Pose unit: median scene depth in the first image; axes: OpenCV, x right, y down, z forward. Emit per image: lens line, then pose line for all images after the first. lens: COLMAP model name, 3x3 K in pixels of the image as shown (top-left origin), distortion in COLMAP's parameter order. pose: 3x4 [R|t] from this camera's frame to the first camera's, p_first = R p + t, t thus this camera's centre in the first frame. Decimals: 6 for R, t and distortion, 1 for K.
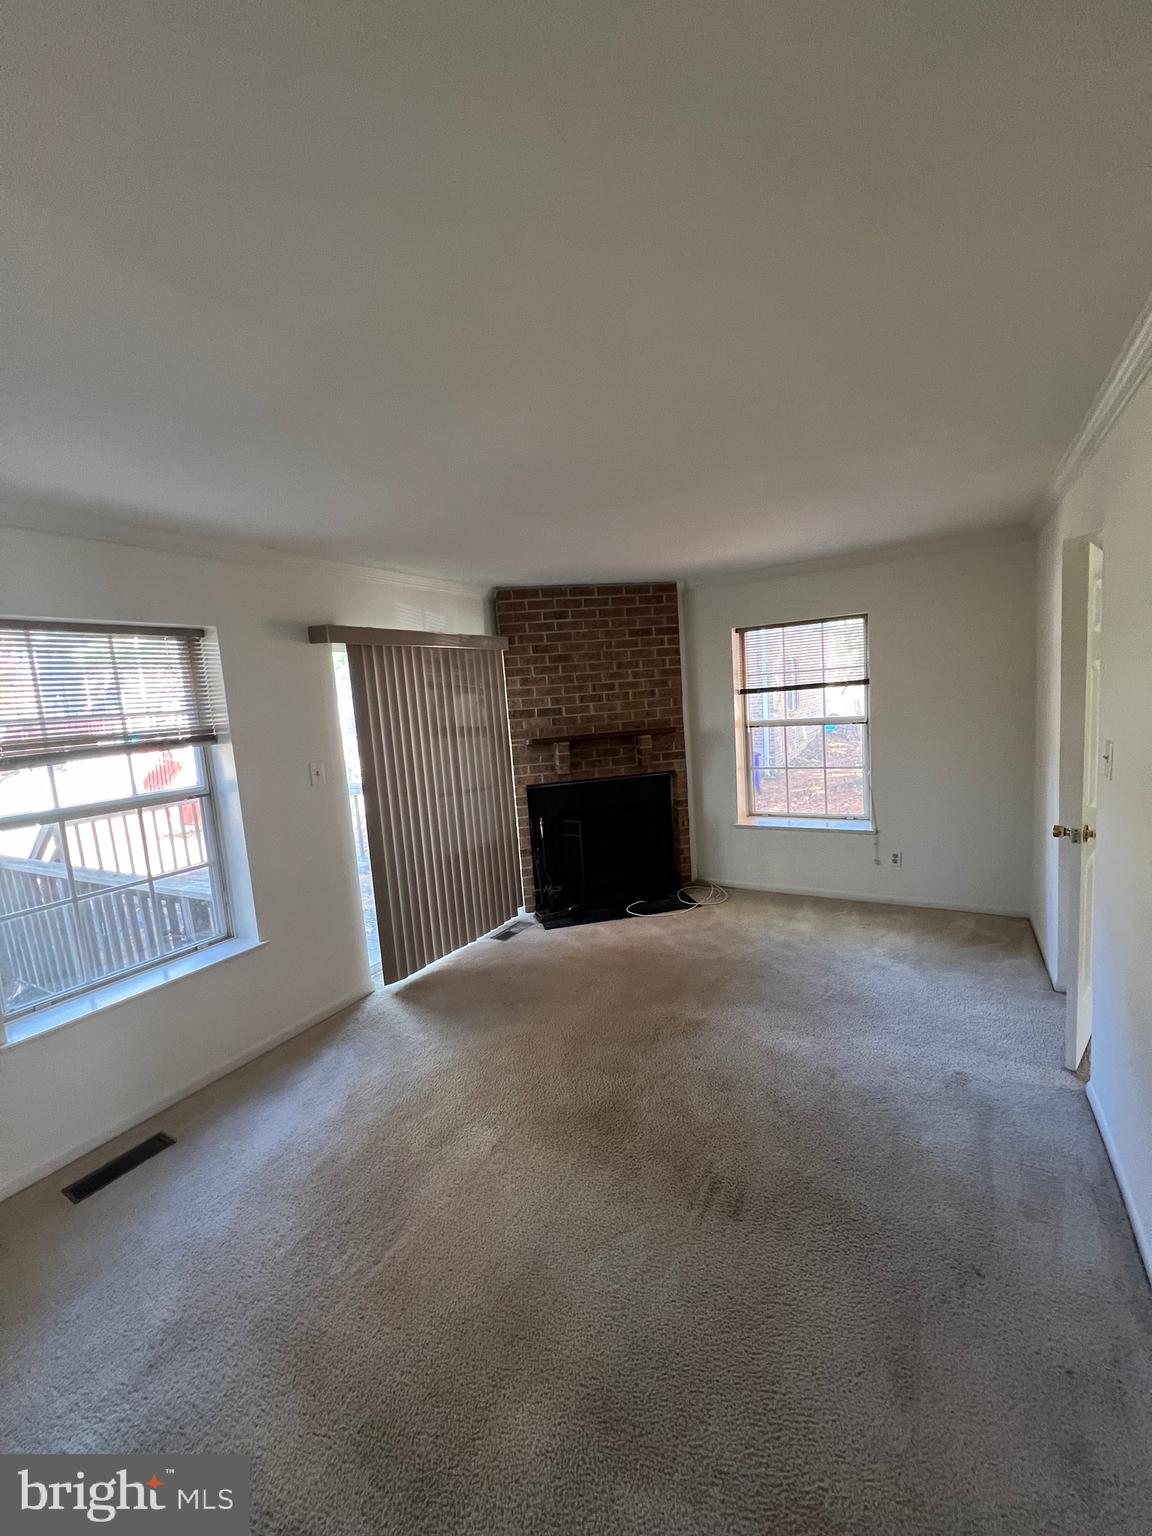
lens RADIAL K [[610.8, 0, 583.2], [0, 610.8, 776.6], [0, 0, 1]] dist [-0.000142, -0.000078]
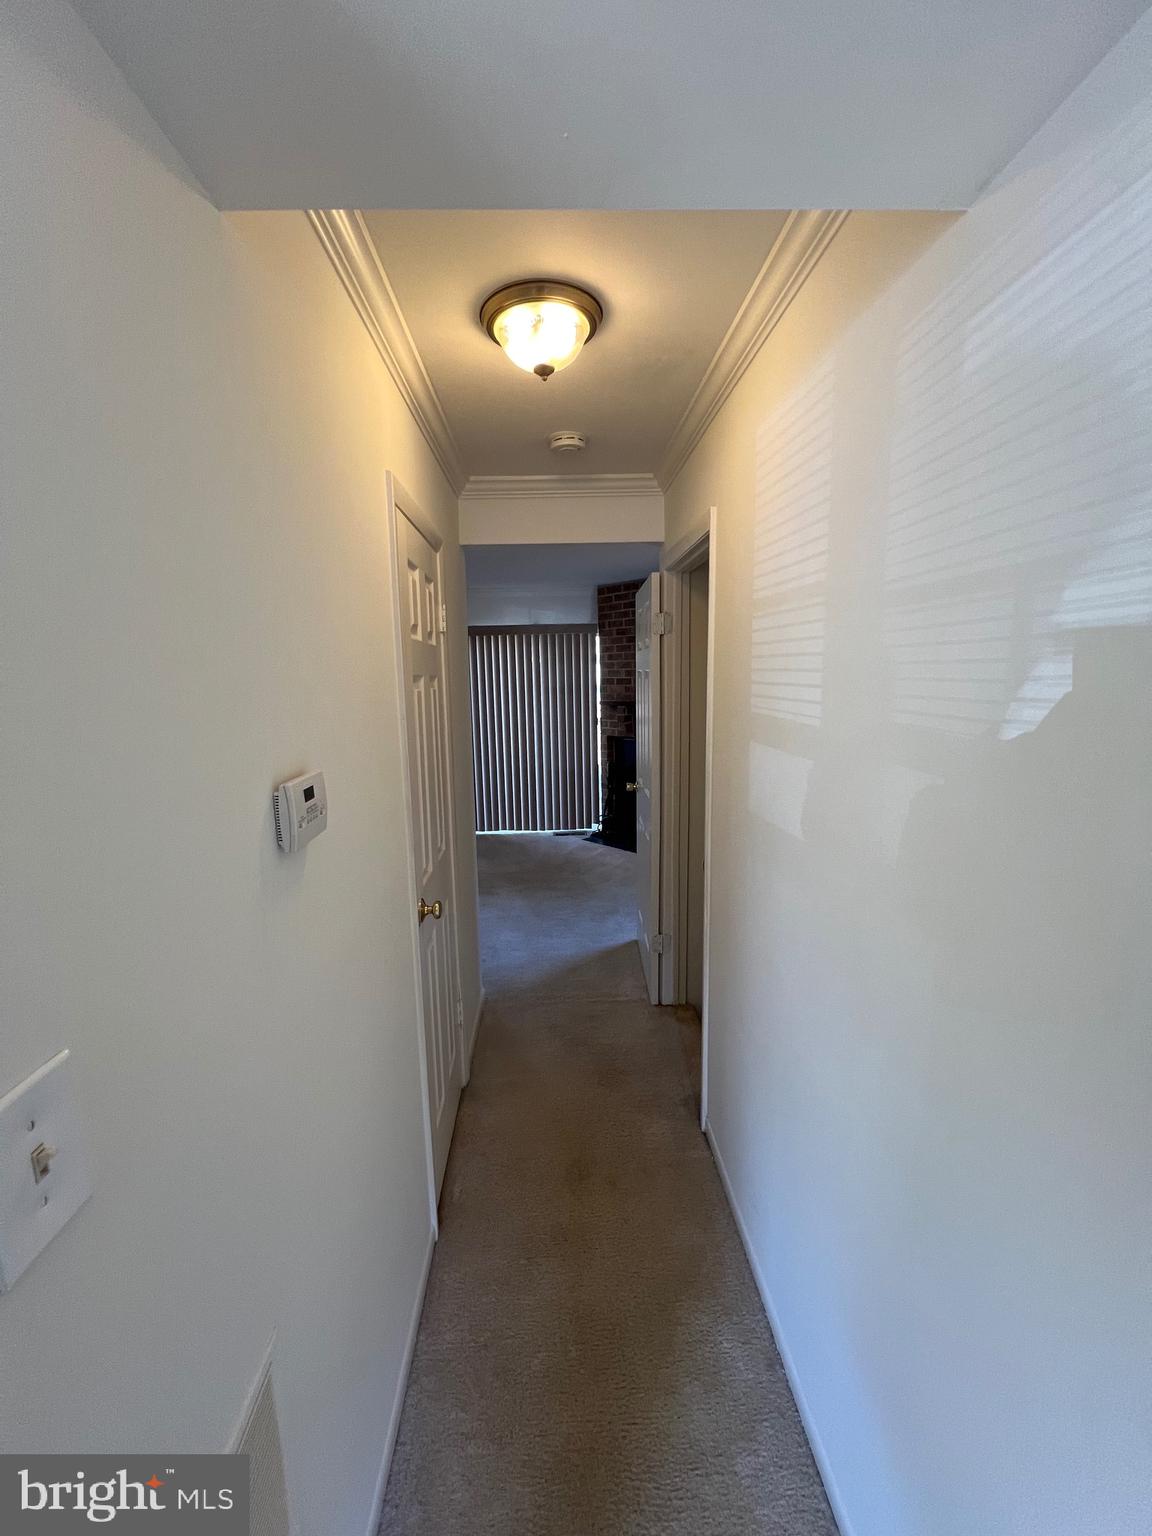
lens RADIAL K [[610.8, 0, 566.3], [0, 610.8, 777.5], [0, 0, 1]] dist [-0.000142, -0.000078]
pose [[0.537531, 0.204358, -0.818107, 1.126311], [-0.124001, 0.978799, 0.163023, -0.118589], [0.834077, 0.013816, 0.551475, 0.224966]]
